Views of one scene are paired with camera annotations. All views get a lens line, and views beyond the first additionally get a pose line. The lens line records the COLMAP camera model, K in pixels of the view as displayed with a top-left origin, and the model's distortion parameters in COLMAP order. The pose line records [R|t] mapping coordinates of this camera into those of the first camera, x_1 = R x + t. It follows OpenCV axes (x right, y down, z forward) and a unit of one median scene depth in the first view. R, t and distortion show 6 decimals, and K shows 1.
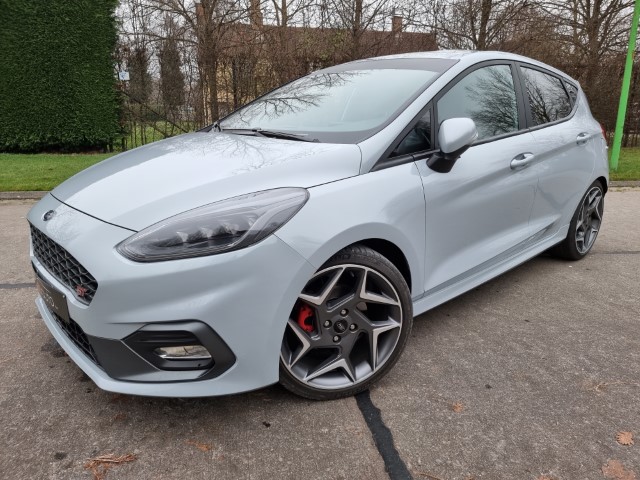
lens RADIAL K [[448.7, 0, 320.0], [0, 448.7, 240.0], [0, 0, 1]] dist [0.091099, -0.085861]
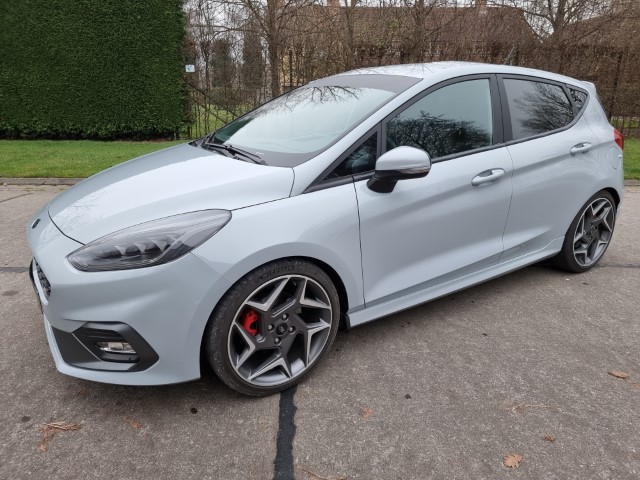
lens RADIAL K [[443.1, 0, 314.1], [0, 443.1, 242.6], [0, 0, 1]] dist [0.082402, -0.078883]
pose [[0.986038, 0.047694, -0.159546, 0.317890], [-0.040550, 0.998036, 0.047738, -0.085616], [0.161509, -0.040602, 0.986036, -0.064408]]
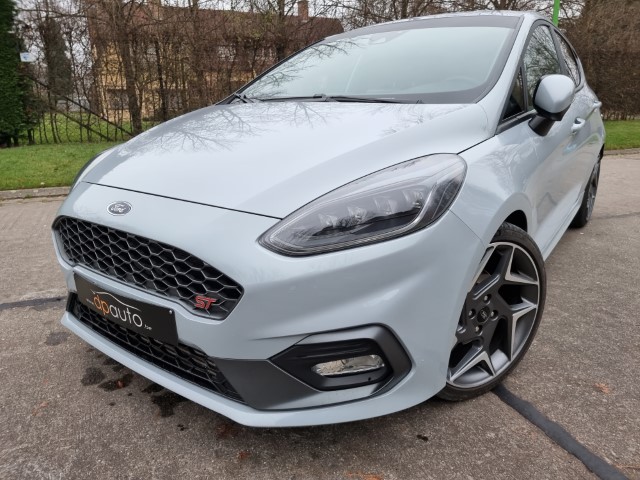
lens RADIAL K [[450.7, 0, 328.0], [0, 450.7, 245.2], [0, 0, 1]] dist [0.090135, -0.086574]
pose [[0.980066, -0.077517, 0.182925, -0.379824], [0.071074, 0.996606, 0.041525, 0.001185], [-0.185524, -0.027696, 0.982249, 0.189352]]
